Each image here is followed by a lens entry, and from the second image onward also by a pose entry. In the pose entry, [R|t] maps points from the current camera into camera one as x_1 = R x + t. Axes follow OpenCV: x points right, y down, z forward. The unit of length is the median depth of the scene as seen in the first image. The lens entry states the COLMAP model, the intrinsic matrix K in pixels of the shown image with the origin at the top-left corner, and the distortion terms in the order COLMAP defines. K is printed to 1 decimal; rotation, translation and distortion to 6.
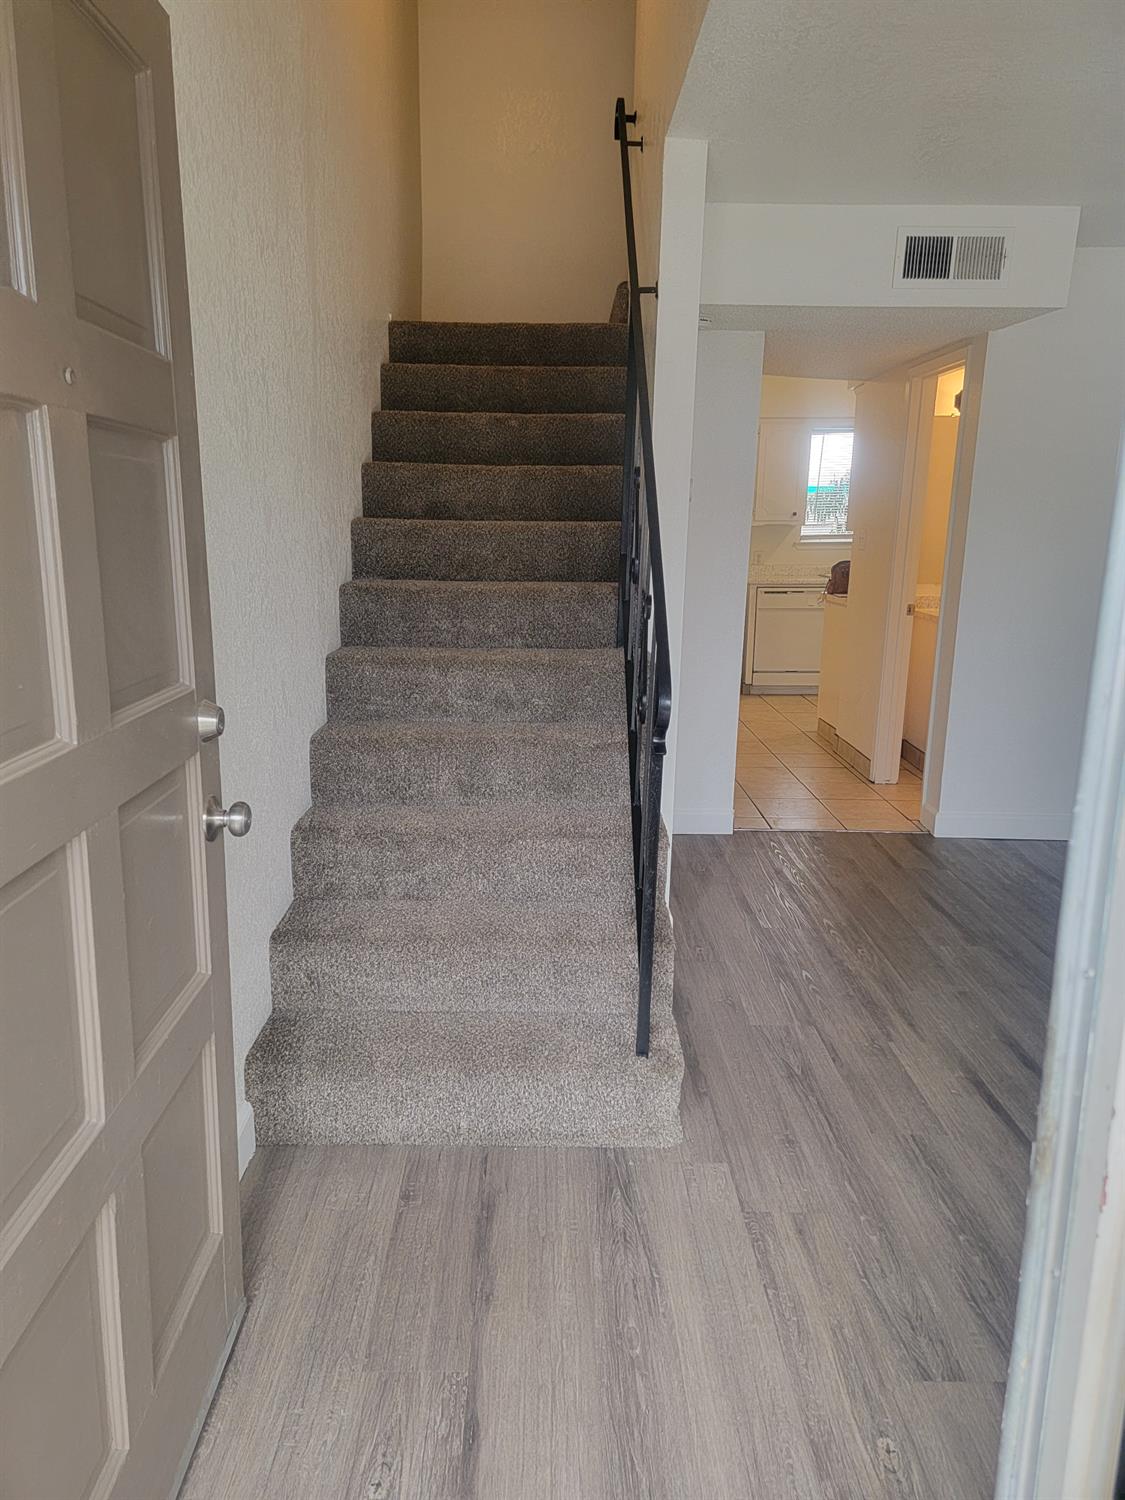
lens RADIAL K [[1044.1, 0, 562.5], [0, 1044.1, 750.0], [0, 0, 1]] dist [0.048064, -0.000402]
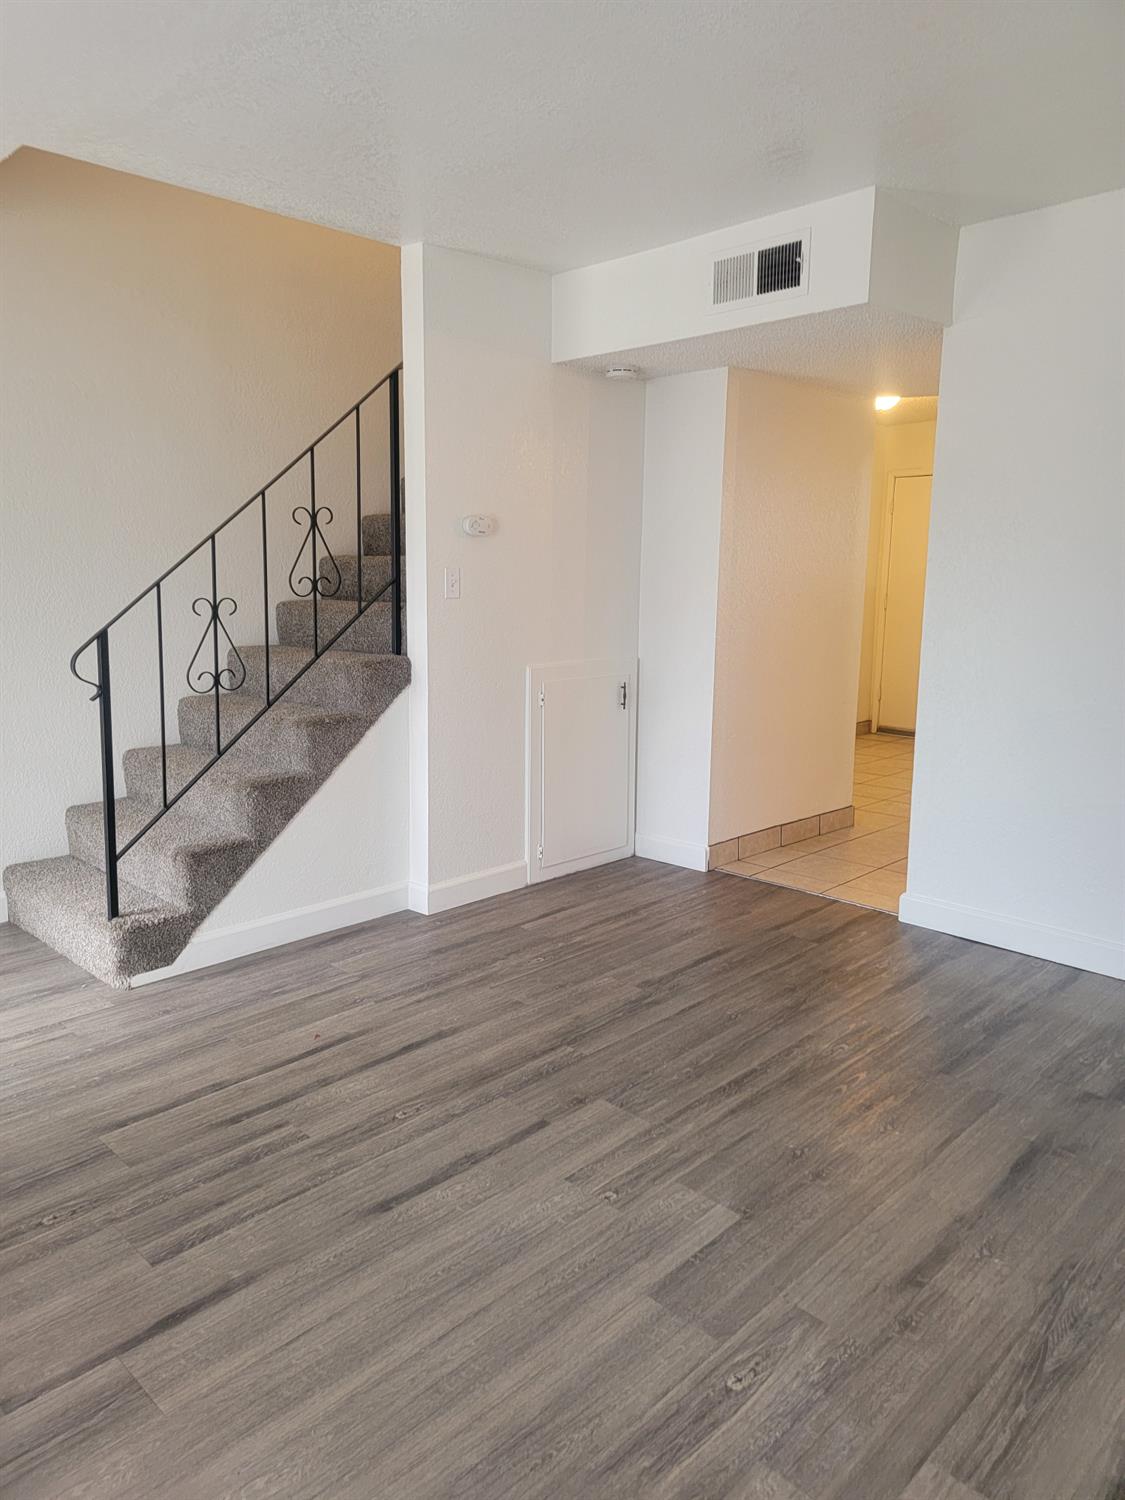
lens RADIAL K [[1044.1, 0, 562.5], [0, 1044.1, 750.0], [0, 0, 1]] dist [0.048064, -0.000402]
pose [[0.697091, 0.100109, -0.709959, 1.012831], [-0.154526, 0.987911, -0.012424, 0.000222], [0.700133, 0.118368, 0.704133, 0.283077]]
